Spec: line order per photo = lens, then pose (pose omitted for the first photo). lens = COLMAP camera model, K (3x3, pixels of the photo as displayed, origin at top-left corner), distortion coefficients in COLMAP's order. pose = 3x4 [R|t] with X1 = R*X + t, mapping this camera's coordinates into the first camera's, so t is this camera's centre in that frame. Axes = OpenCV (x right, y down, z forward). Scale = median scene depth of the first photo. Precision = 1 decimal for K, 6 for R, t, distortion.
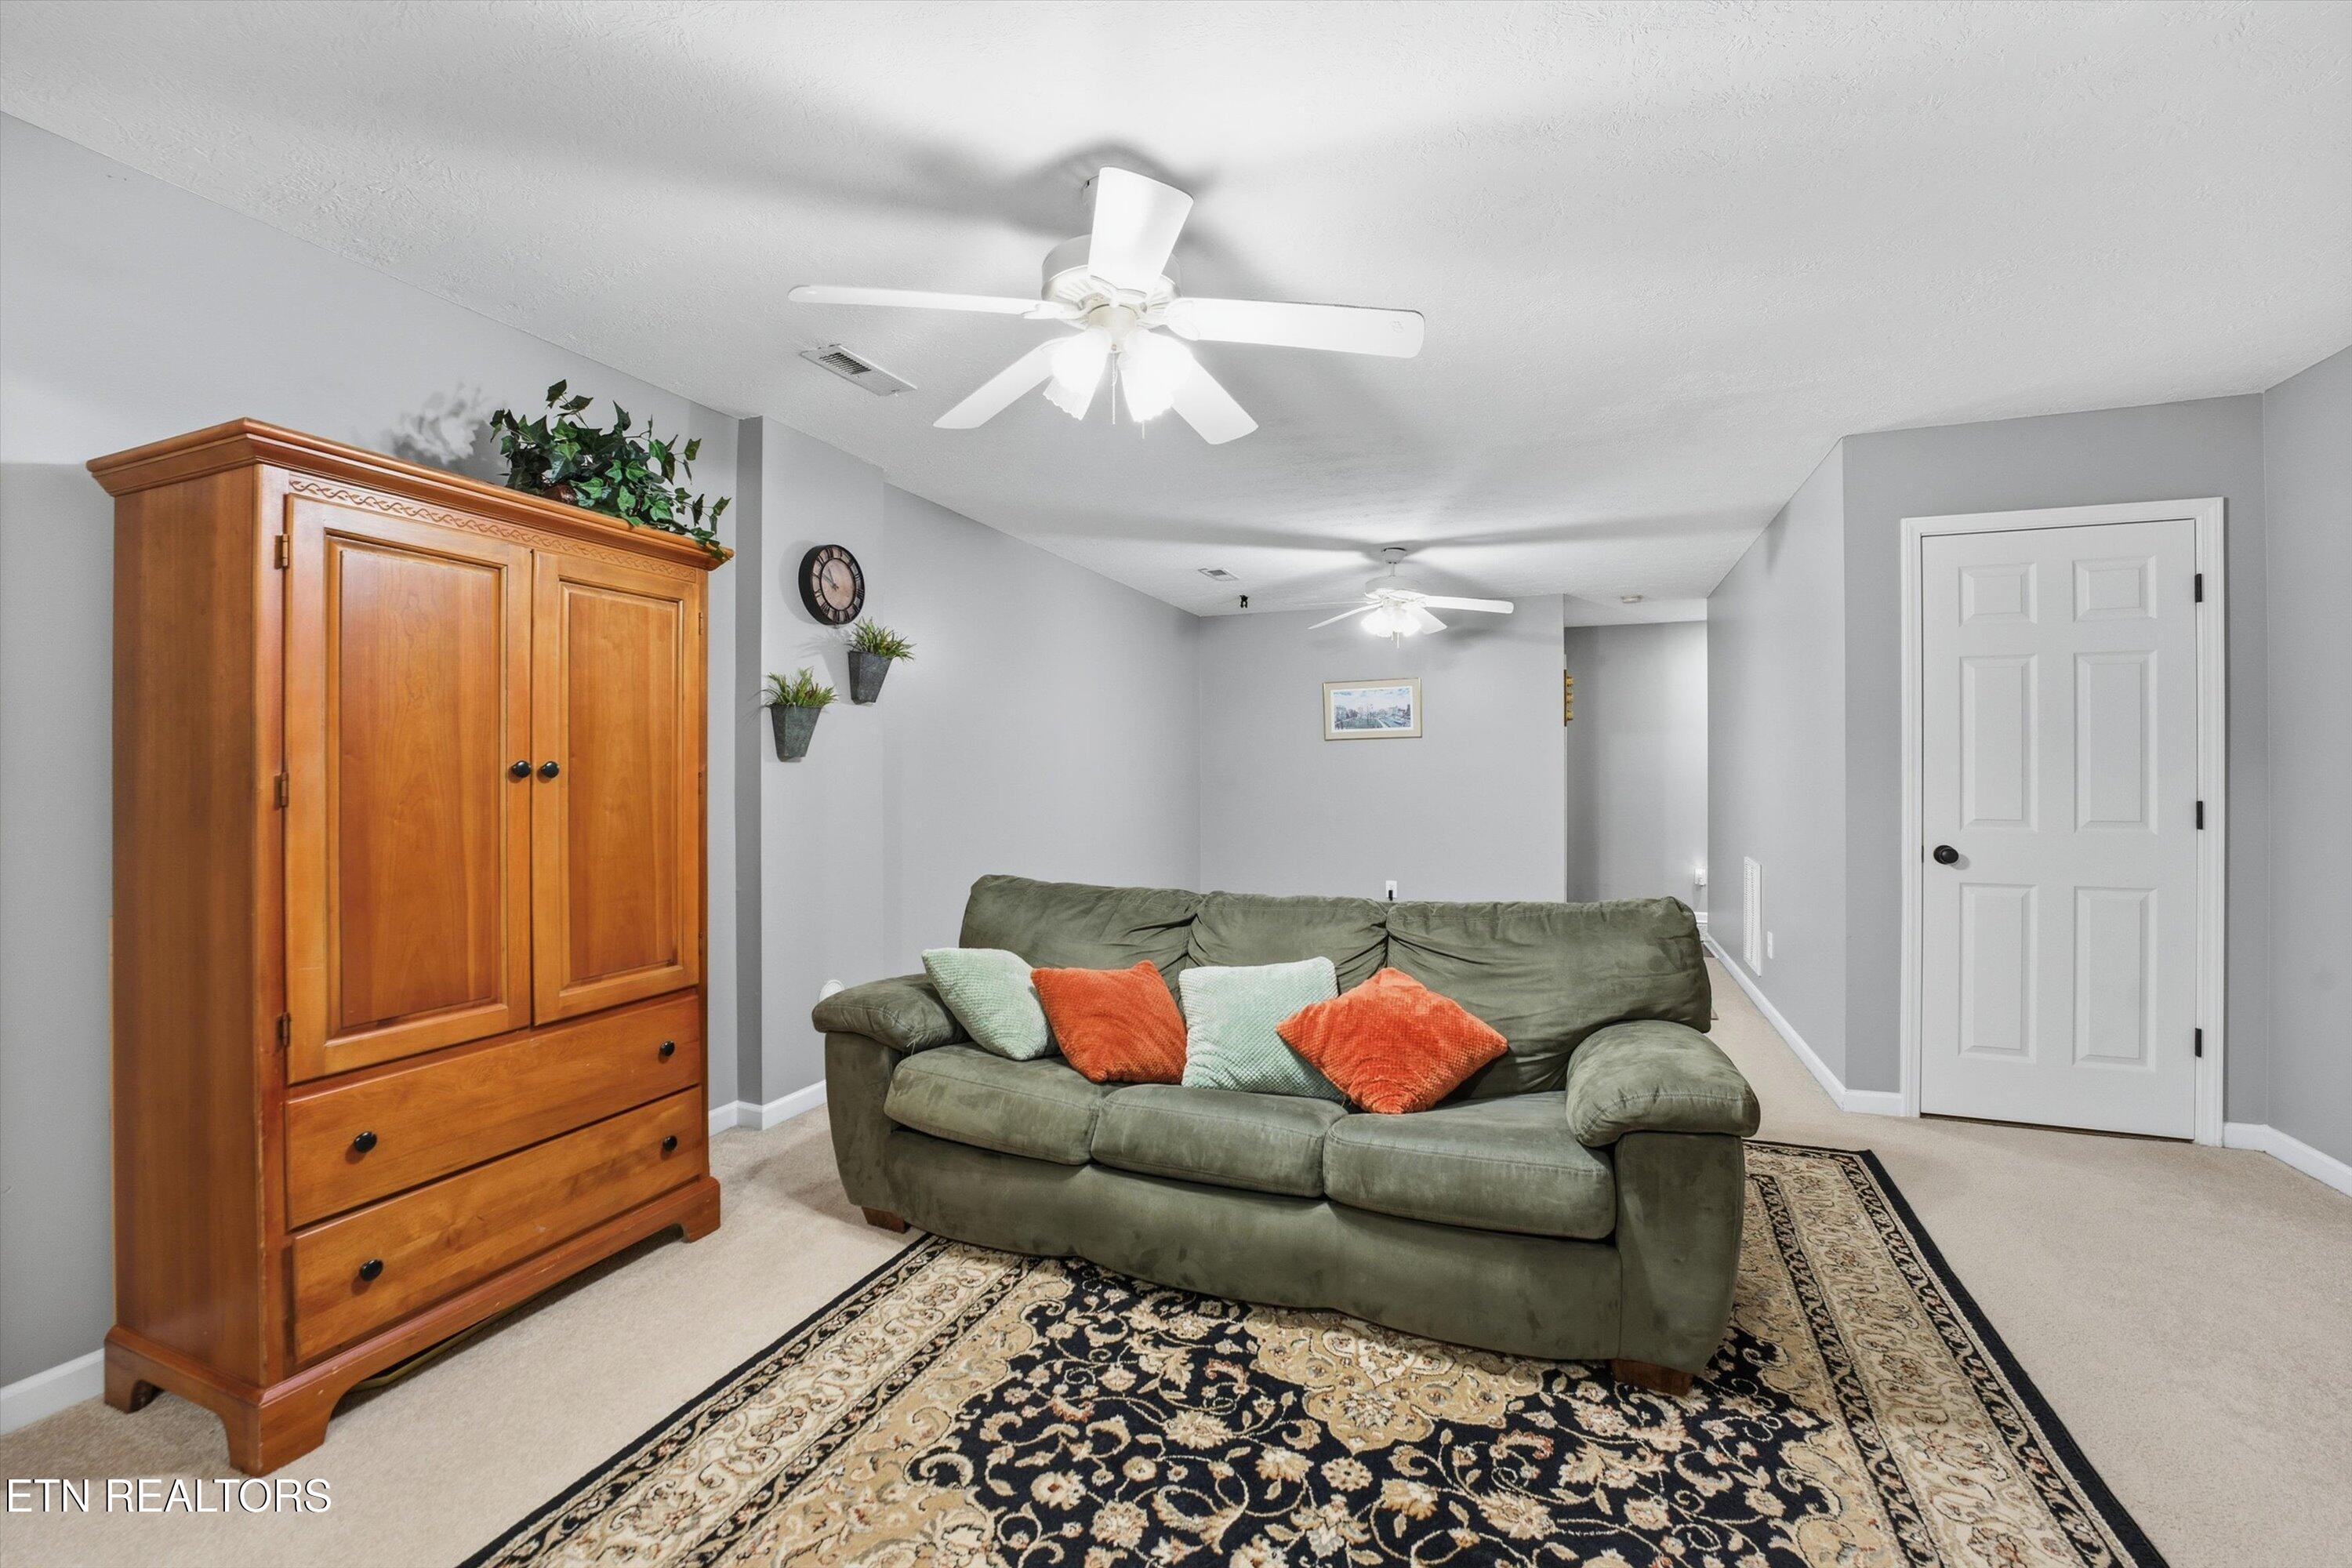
lens RADIAL K [[957.6, 0, 1169.3], [0, 957.6, 768.4], [0, 0, 1]] dist [0.000737, 0.000191]
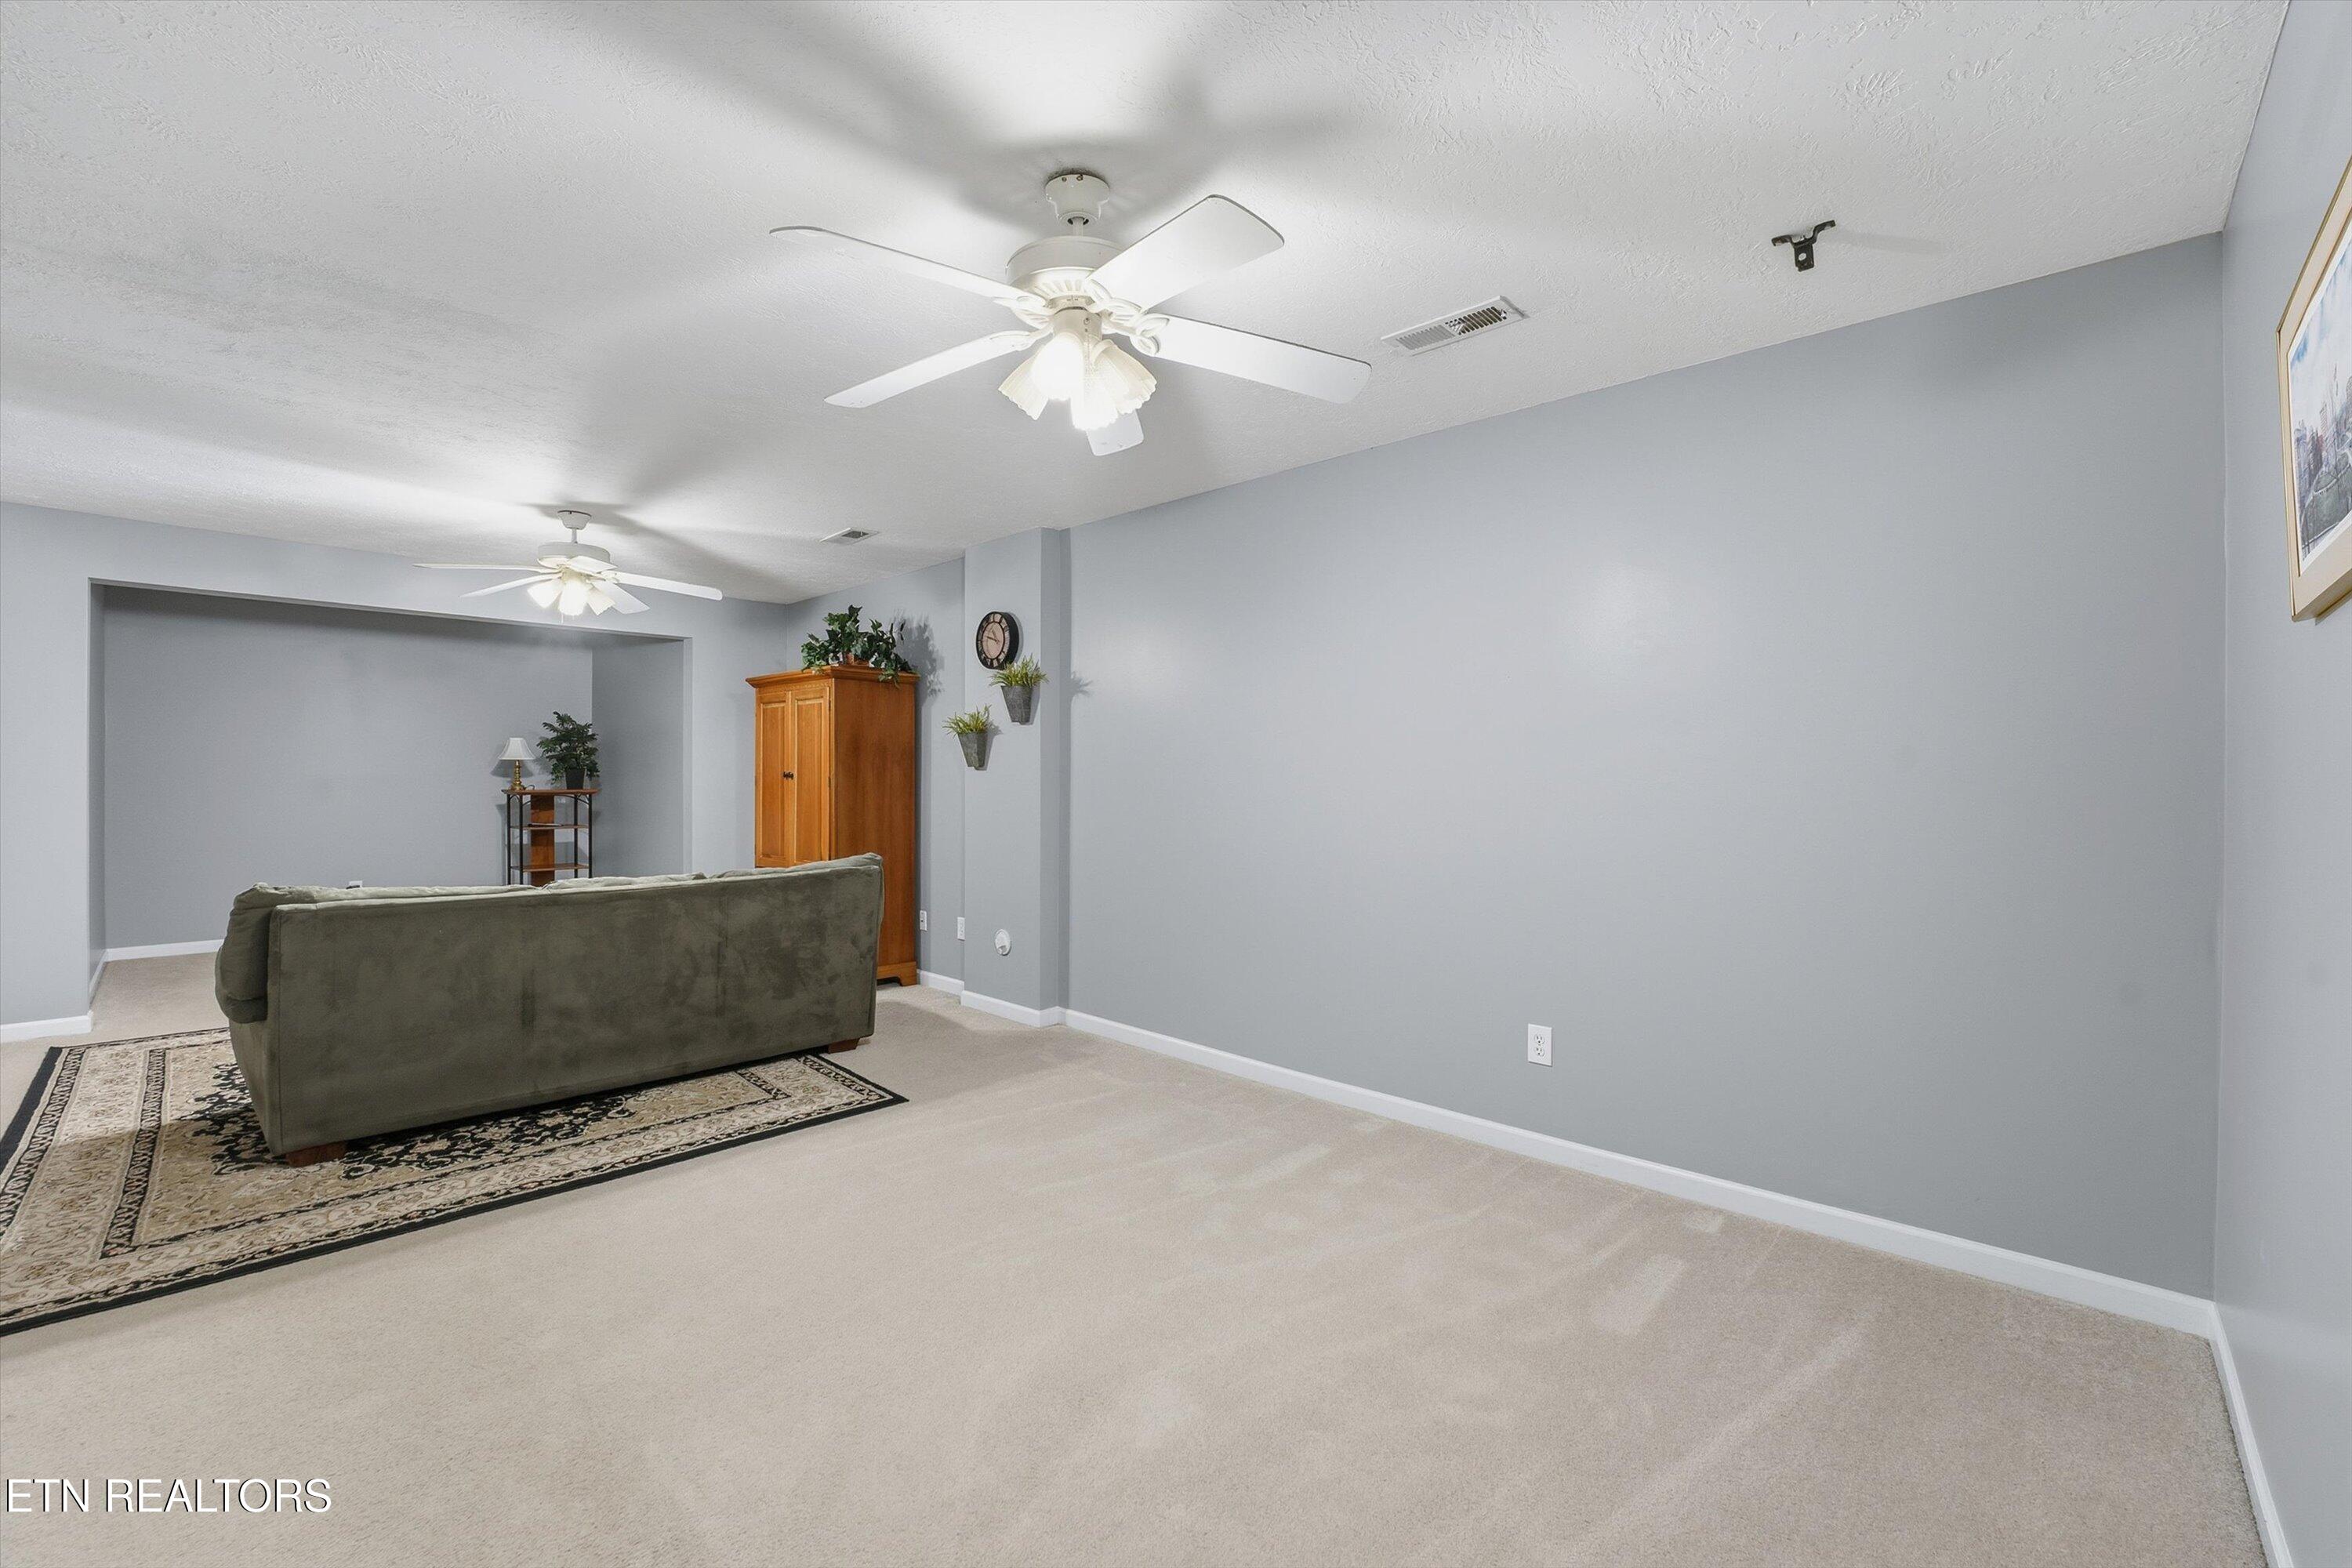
lens RADIAL K [[957.6, 0, 1169.3], [0, 957.6, 768.4], [0, 0, 1]] dist [0.000737, 0.000191]
pose [[-0.370647, 0.000986, -0.928773, 0.849439], [-0.002774, 0.999994, 0.002168, -0.011661], [0.928770, 0.003380, -0.370642, 1.744024]]
